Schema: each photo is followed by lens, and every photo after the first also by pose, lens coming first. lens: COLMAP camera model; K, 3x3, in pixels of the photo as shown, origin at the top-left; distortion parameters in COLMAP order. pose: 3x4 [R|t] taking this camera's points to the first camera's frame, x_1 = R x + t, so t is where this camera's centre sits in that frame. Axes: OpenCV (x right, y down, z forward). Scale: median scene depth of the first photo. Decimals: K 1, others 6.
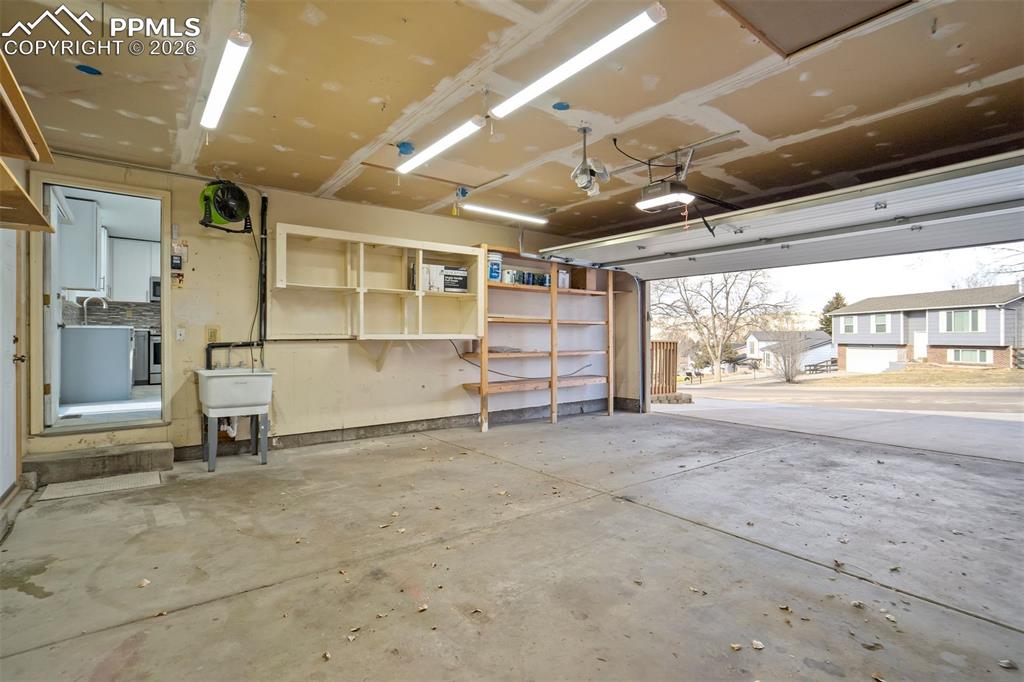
lens RADIAL K [[488.0, 0, 511.1], [0, 488.0, 336.4], [0, 0, 1]] dist [-0.048274, 0.026912]
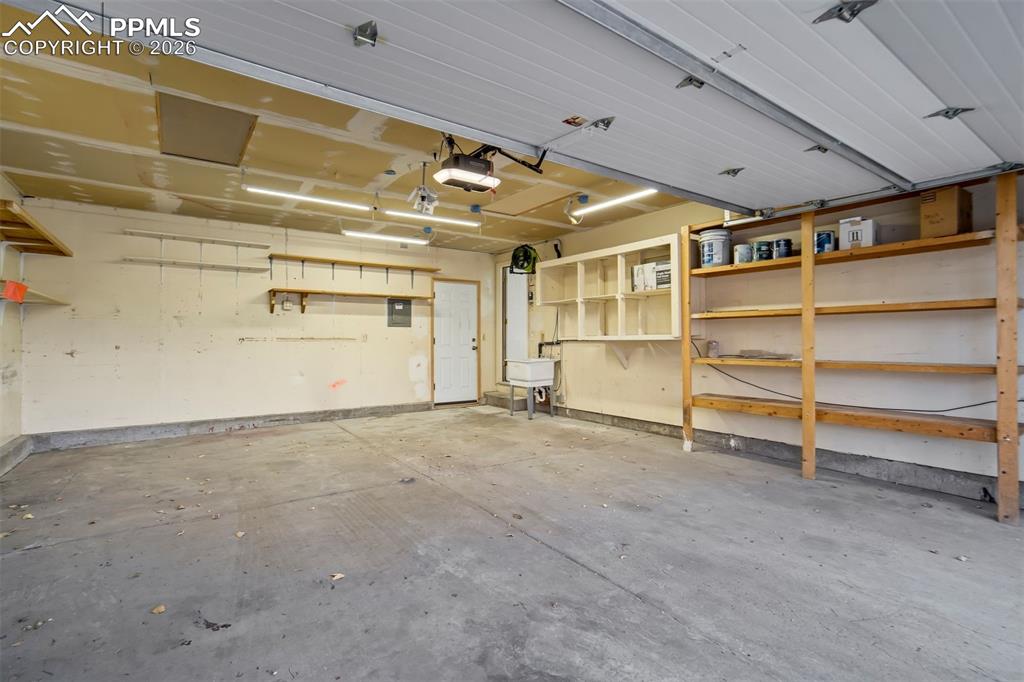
lens RADIAL K [[474.9, 0, 509.4], [0, 474.9, 341.3], [0, 0, 1]] dist [-0.014451, 0.000176]
pose [[-0.029711, 0.005412, -0.999544, 0.836475], [0.006117, 0.999968, 0.005232, 0.001622], [0.999540, -0.005959, -0.029743, 0.792838]]
